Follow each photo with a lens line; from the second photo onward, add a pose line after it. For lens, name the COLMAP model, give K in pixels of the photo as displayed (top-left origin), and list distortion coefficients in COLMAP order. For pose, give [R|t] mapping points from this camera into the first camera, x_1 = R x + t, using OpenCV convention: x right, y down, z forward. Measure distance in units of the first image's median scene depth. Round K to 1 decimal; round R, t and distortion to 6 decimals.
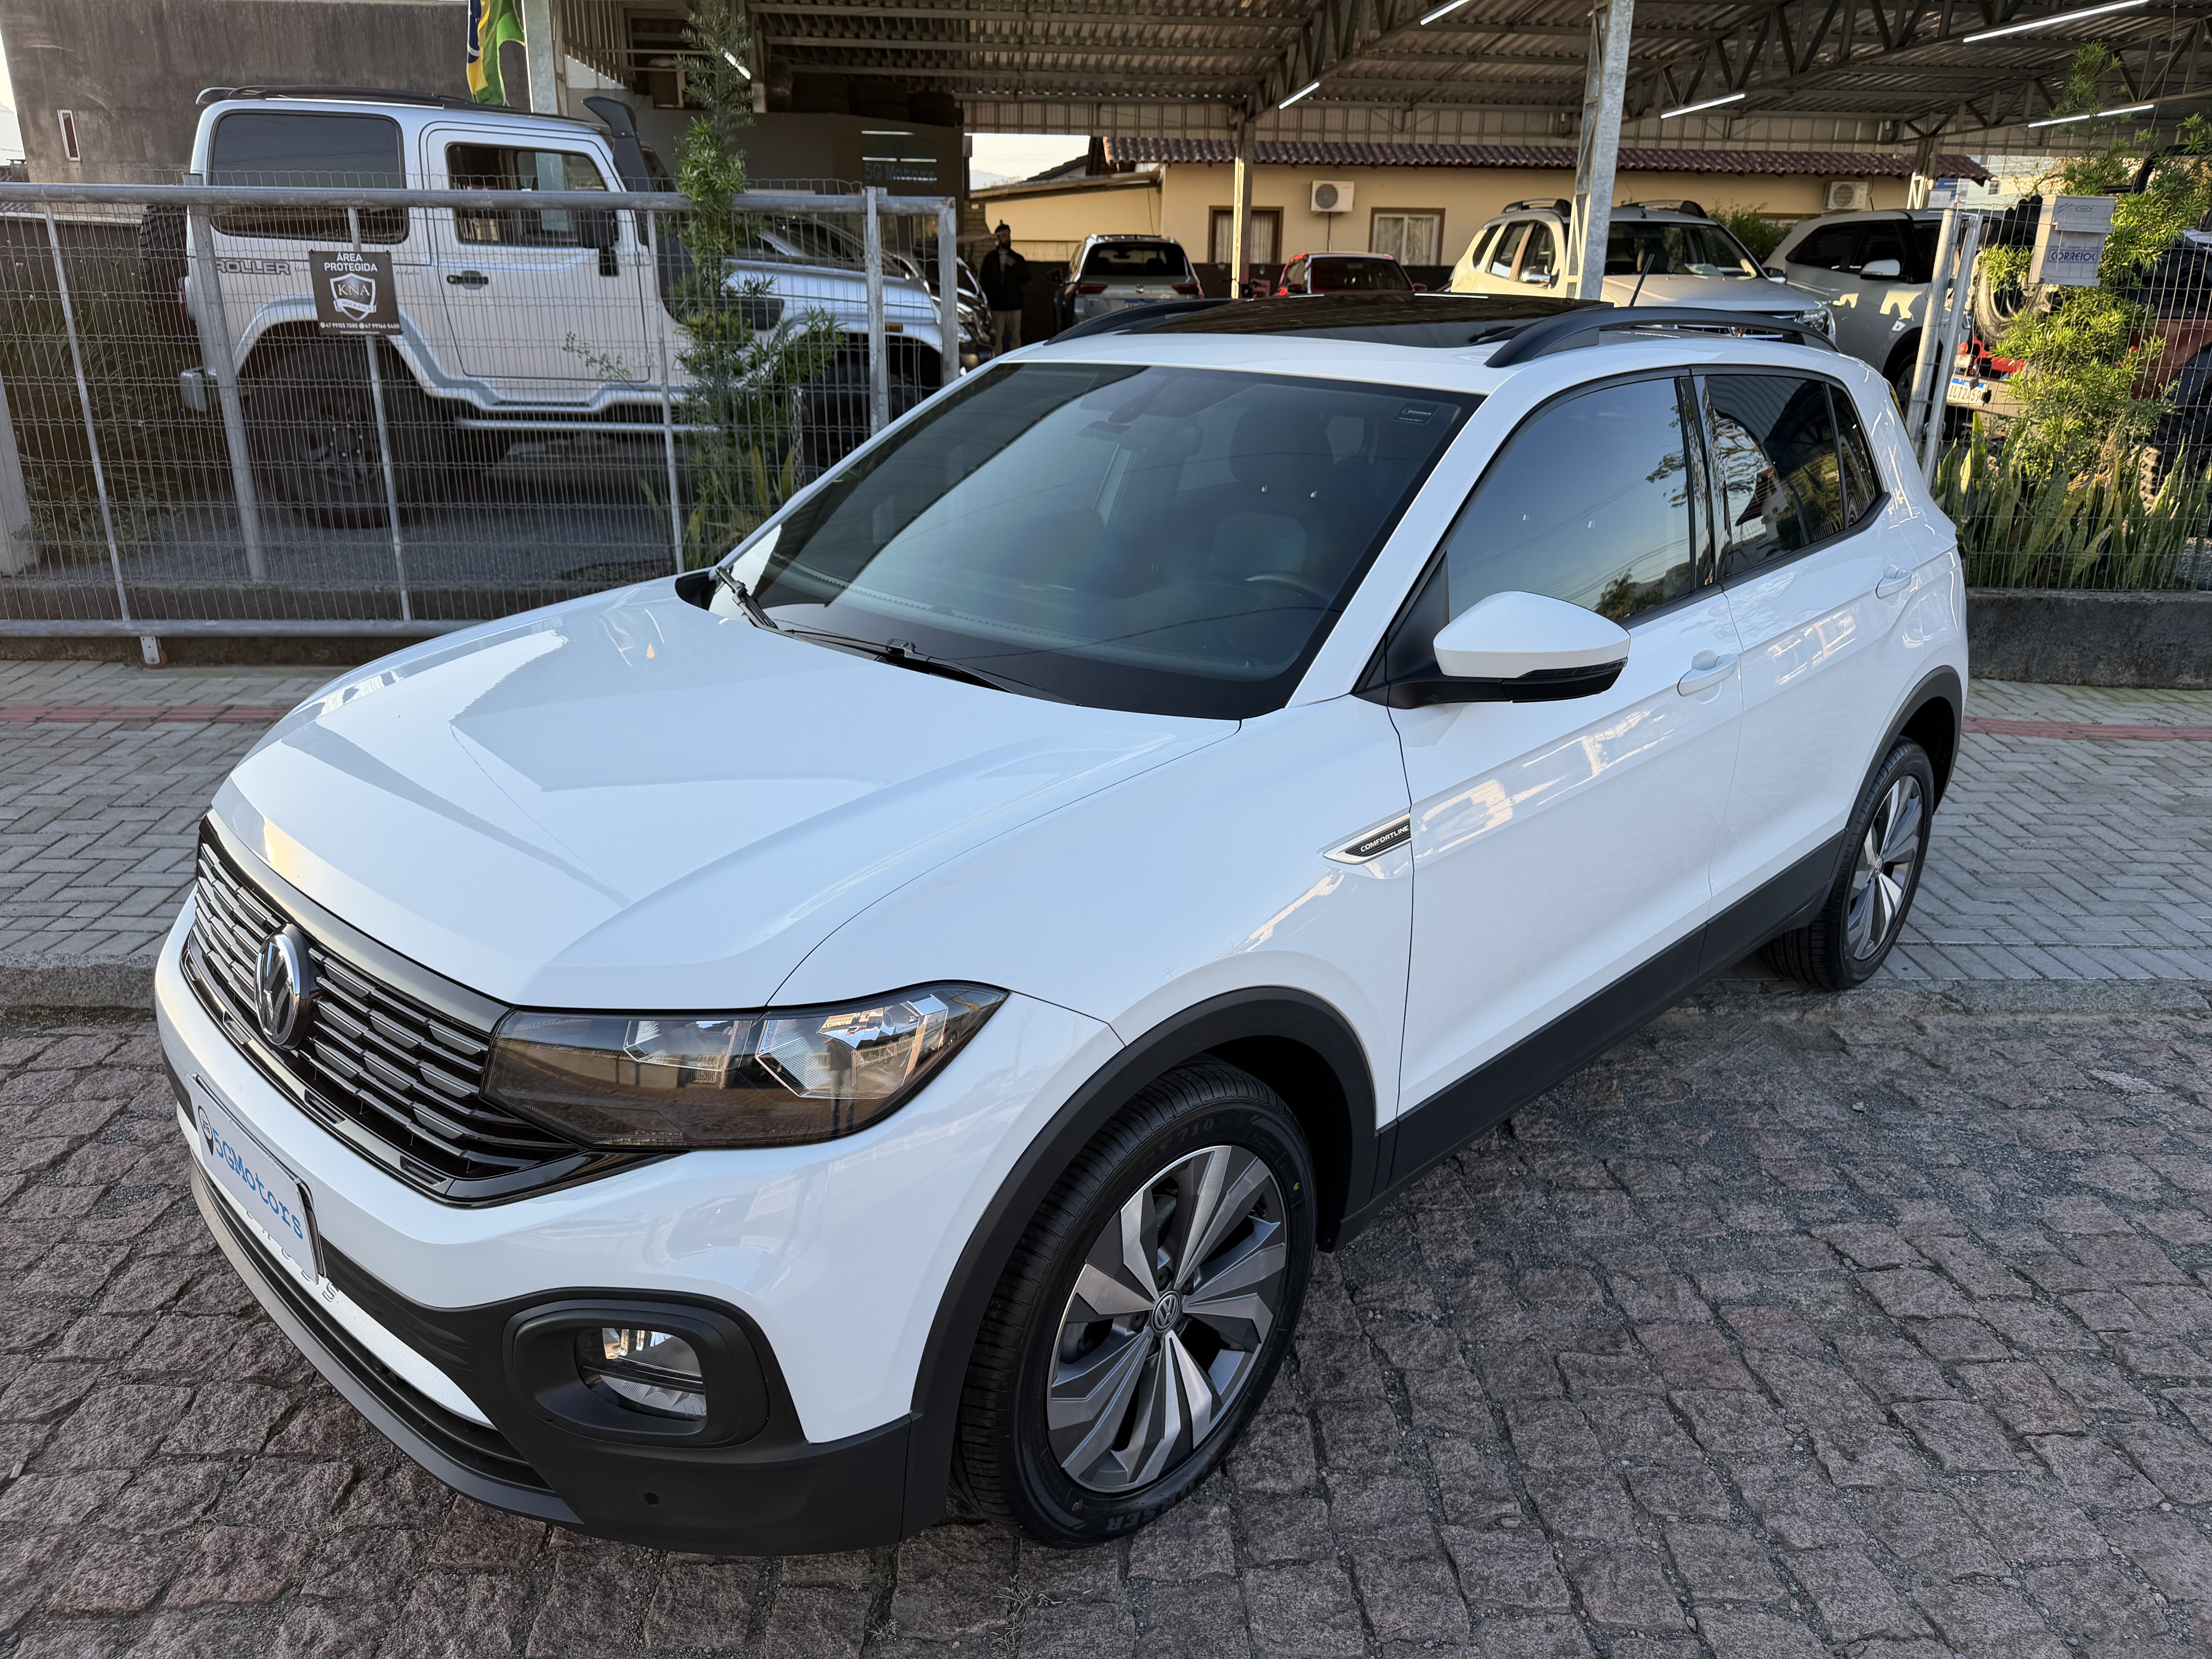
lens RADIAL K [[1545.9, 0, 1109.1], [0, 1545.9, 836.8], [0, 0, 1]] dist [-0.001779, -0.005826]
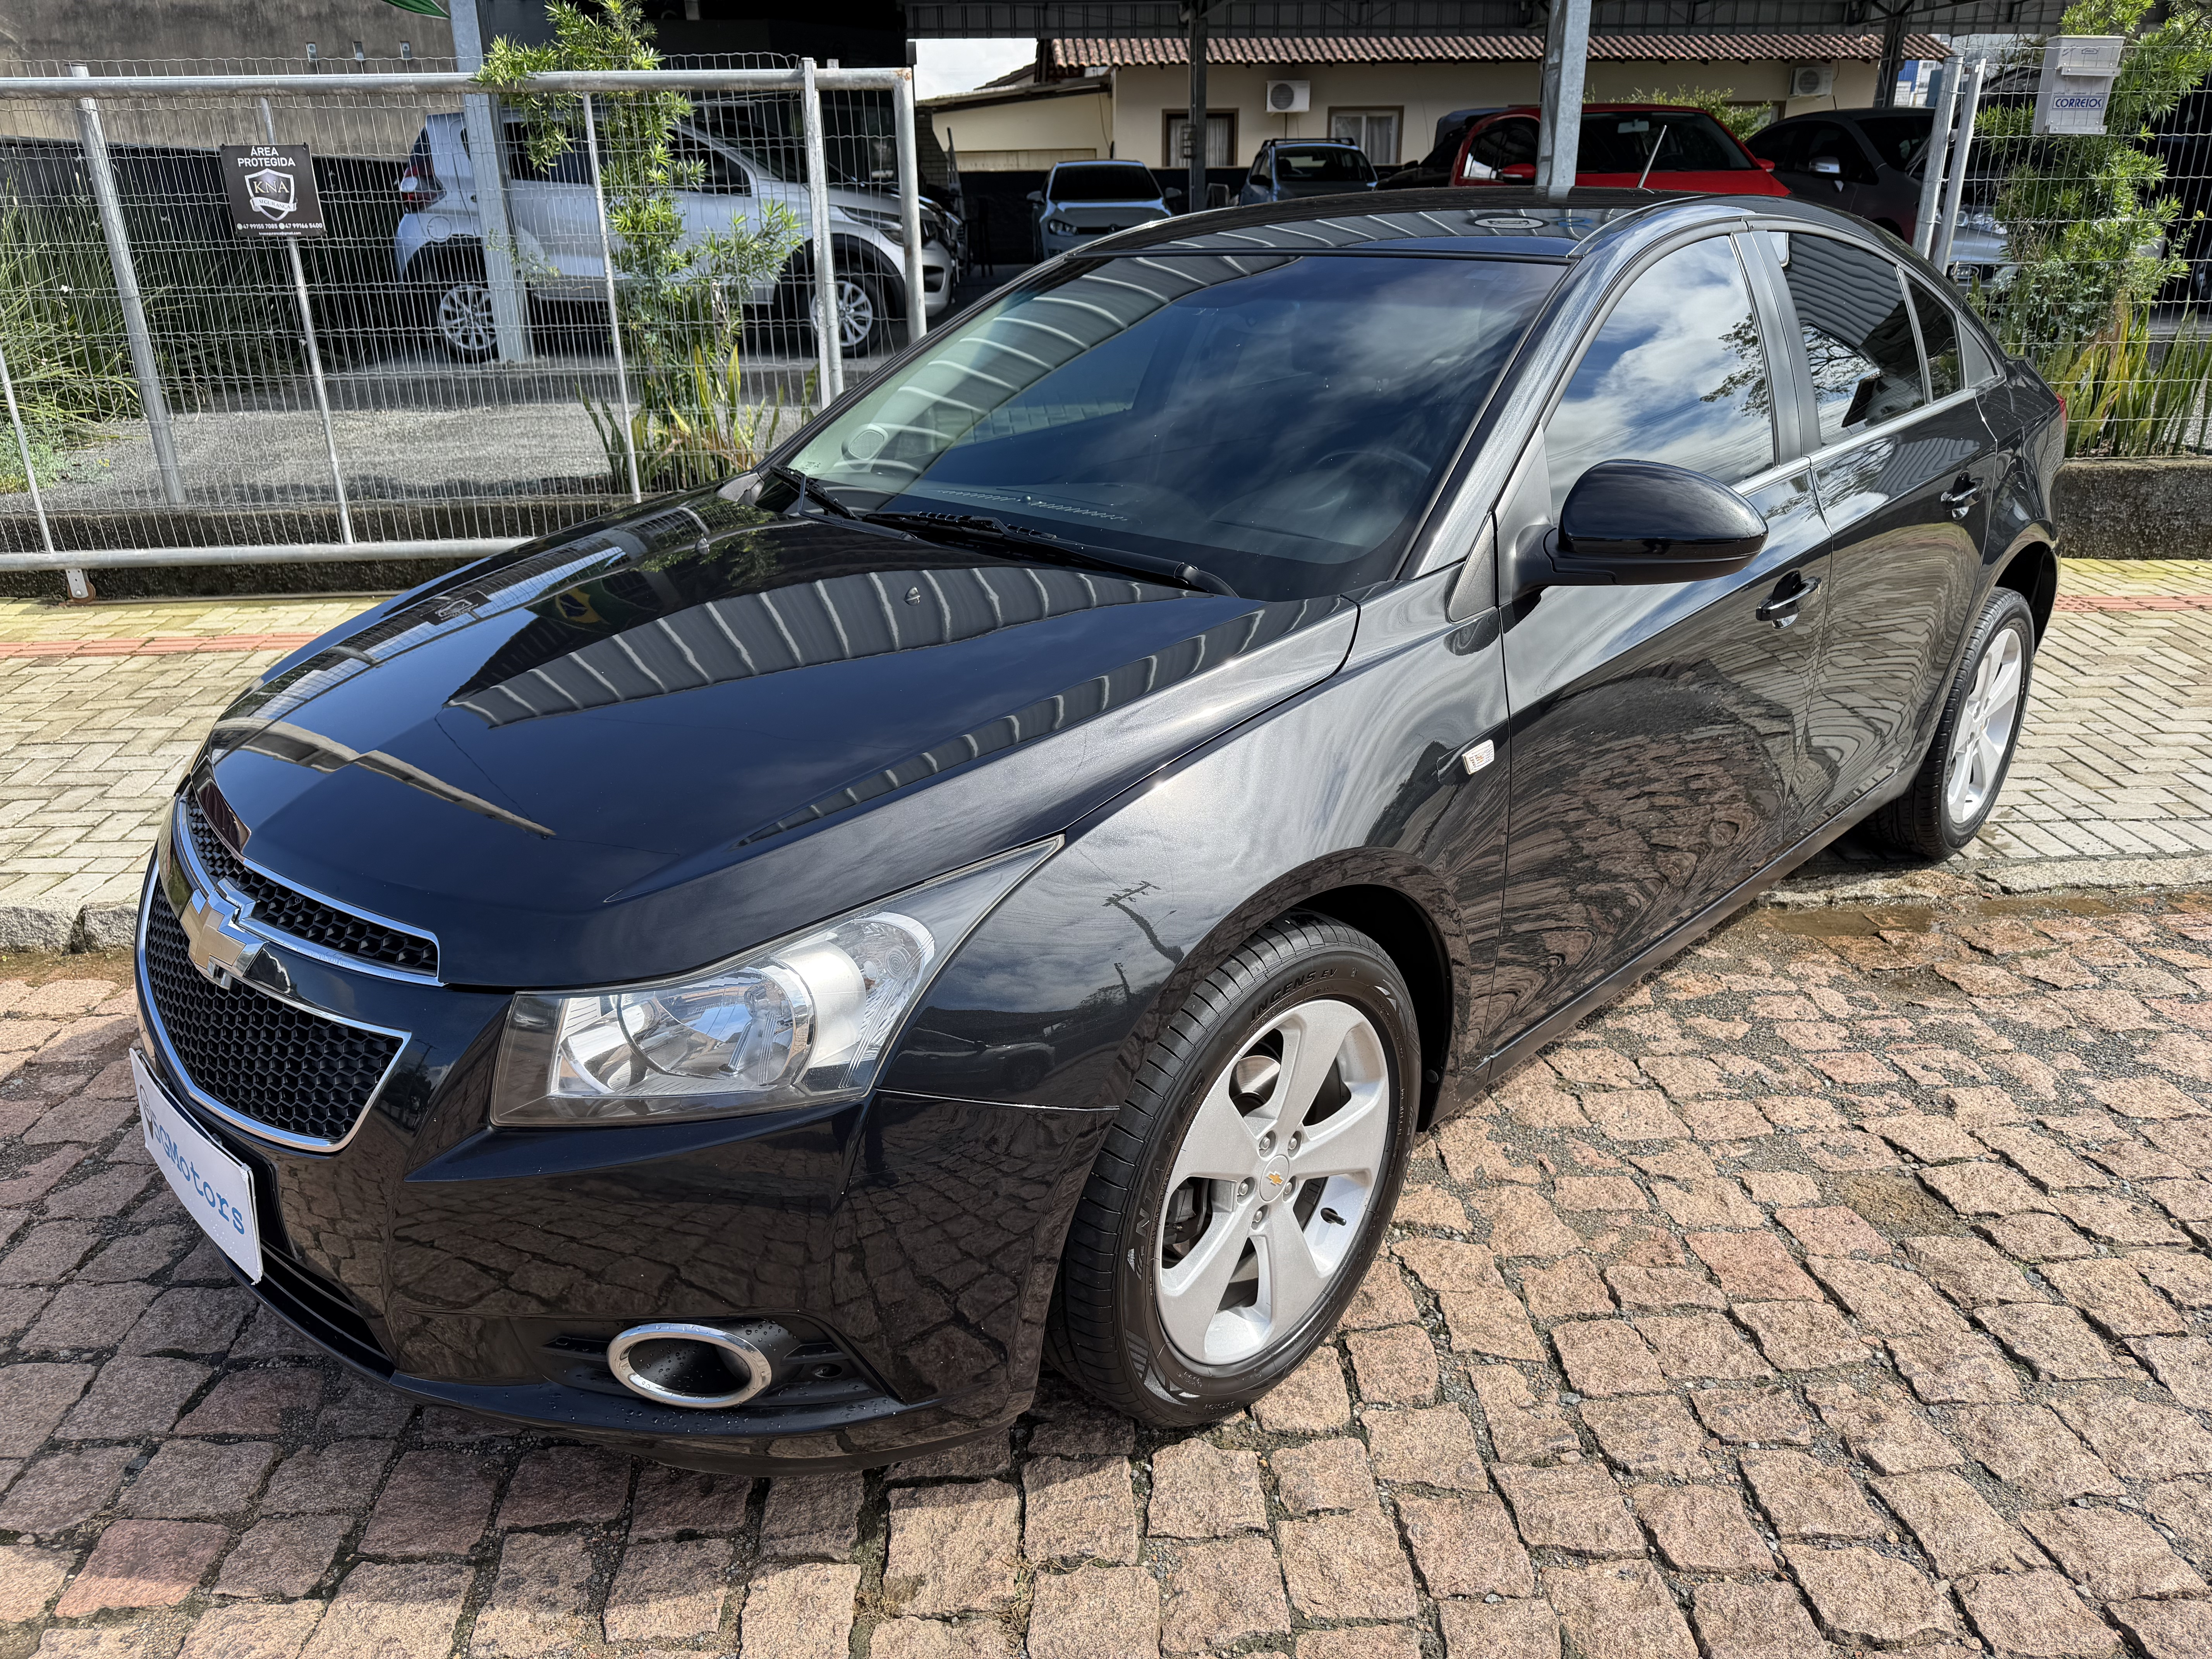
lens RADIAL K [[1541.6, 0, 1102.2], [0, 1541.6, 830.5], [0, 0, 1]] dist [0.006109, -0.012124]
pose [[0.999330, -0.034387, 0.012527, -0.008785], [0.033828, 0.998527, 0.042415, 0.025774], [-0.013967, -0.041963, 0.999022, 0.096703]]
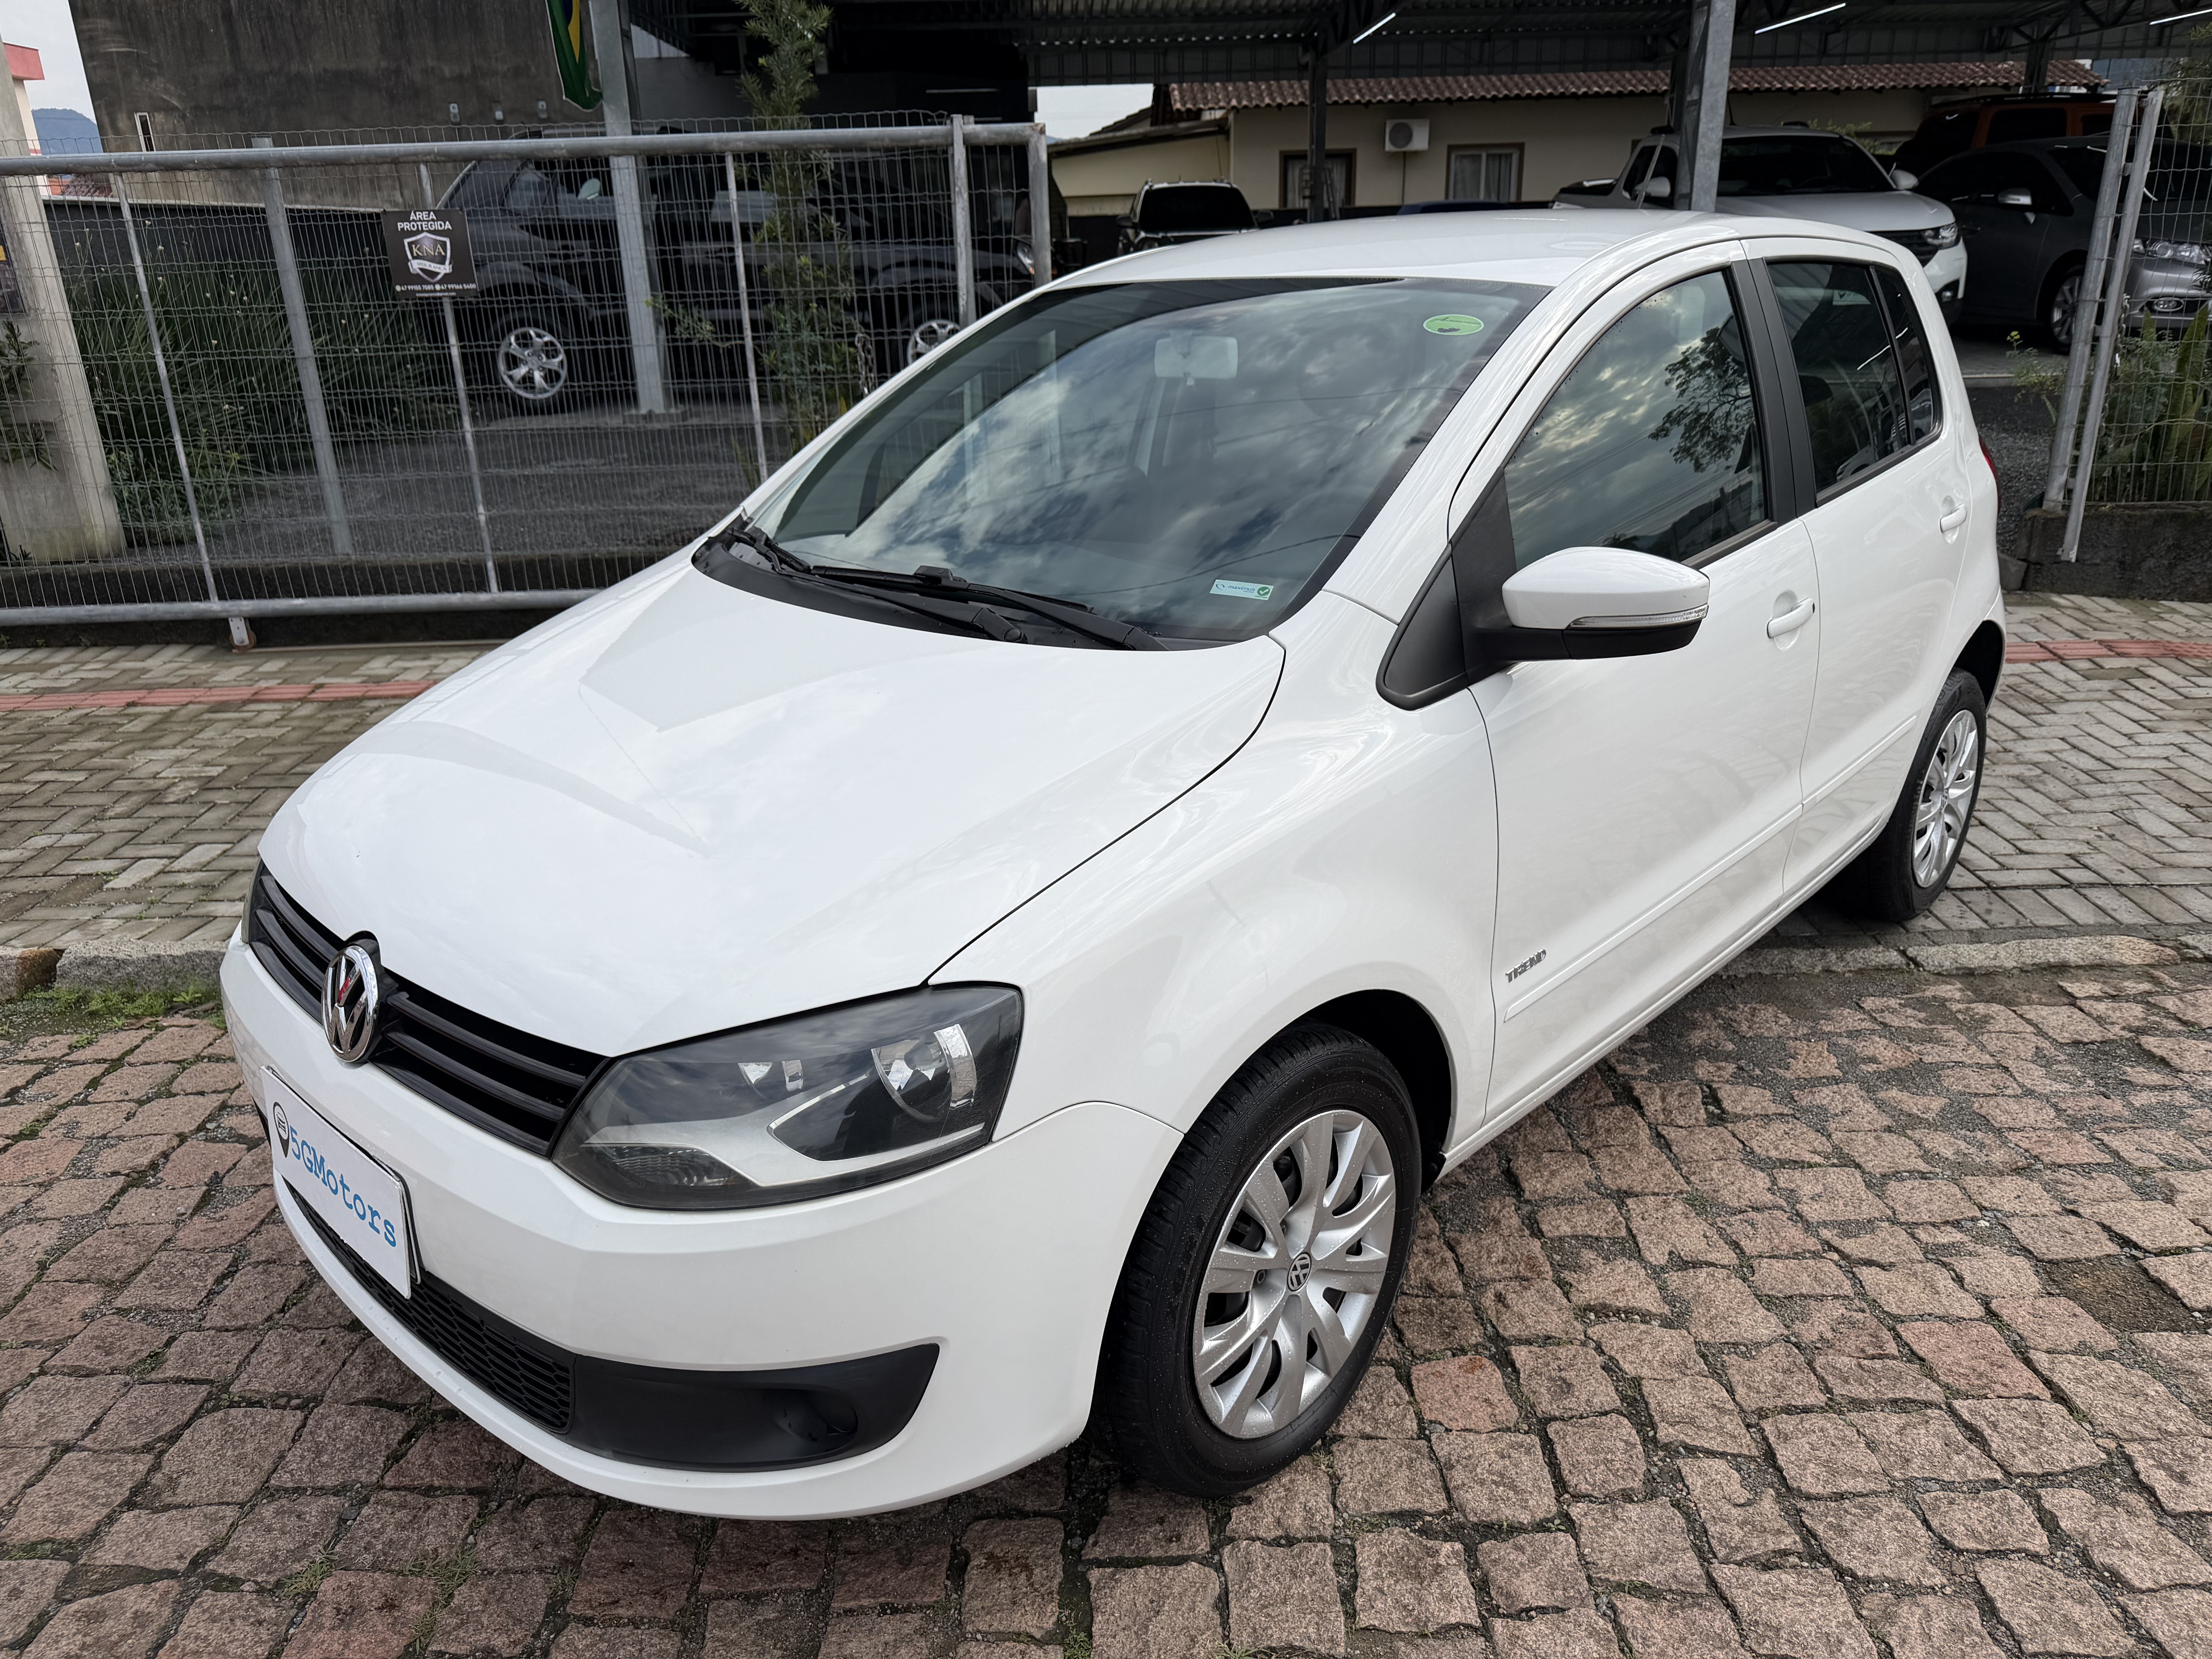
lens RADIAL K [[1550.0, 0, 1107.0], [0, 1550.0, 838.8], [0, 0, 1]] dist [-0.004642, -0.004233]
pose [[0.998372, -0.025481, -0.051033, -0.054628], [0.026608, 0.999414, 0.021529, 0.009541], [0.050454, -0.022852, 0.998465, 0.101147]]
